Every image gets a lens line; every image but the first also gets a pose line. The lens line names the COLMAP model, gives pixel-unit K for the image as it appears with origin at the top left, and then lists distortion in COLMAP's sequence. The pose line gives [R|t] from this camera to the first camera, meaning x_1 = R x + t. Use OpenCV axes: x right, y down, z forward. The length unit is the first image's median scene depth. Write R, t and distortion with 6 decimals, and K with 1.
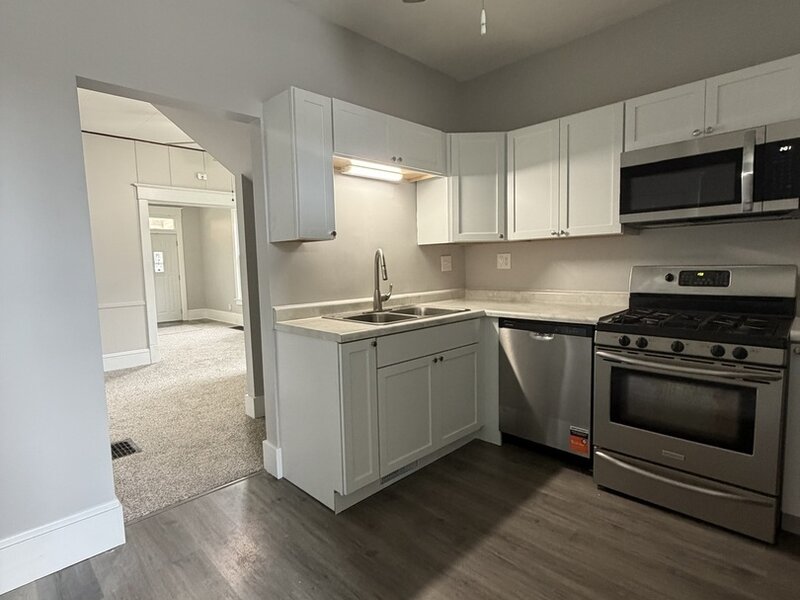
lens RADIAL K [[420.6, 0, 401.6], [0, 420.6, 298.1], [0, 0, 1]] dist [-0.013493, 0.000694]
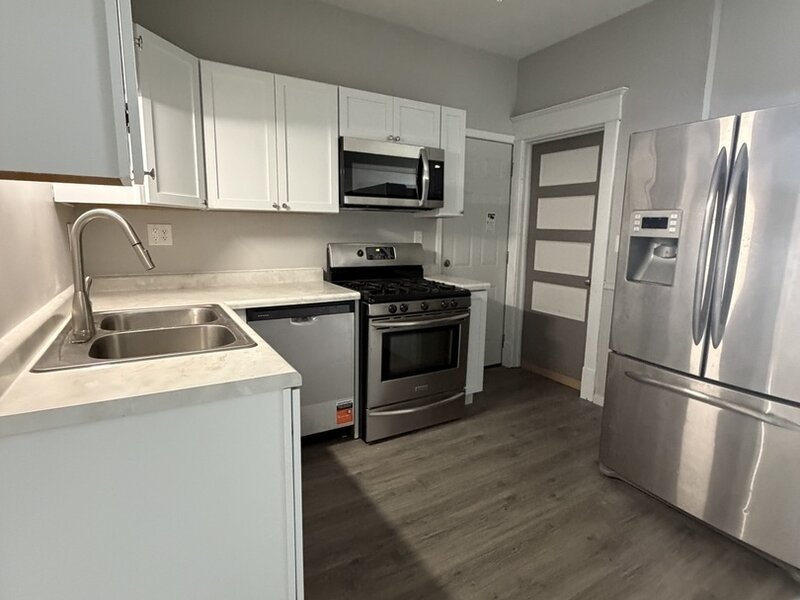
lens RADIAL K [[420.6, 0, 400.9], [0, 420.6, 299.2], [0, 0, 1]] dist [-0.013493, 0.000694]
pose [[0.250134, -0.126496, 0.959912, -0.507140], [0.062252, 0.991478, 0.114435, -0.049356], [-0.966208, 0.031132, 0.255877, 0.593342]]
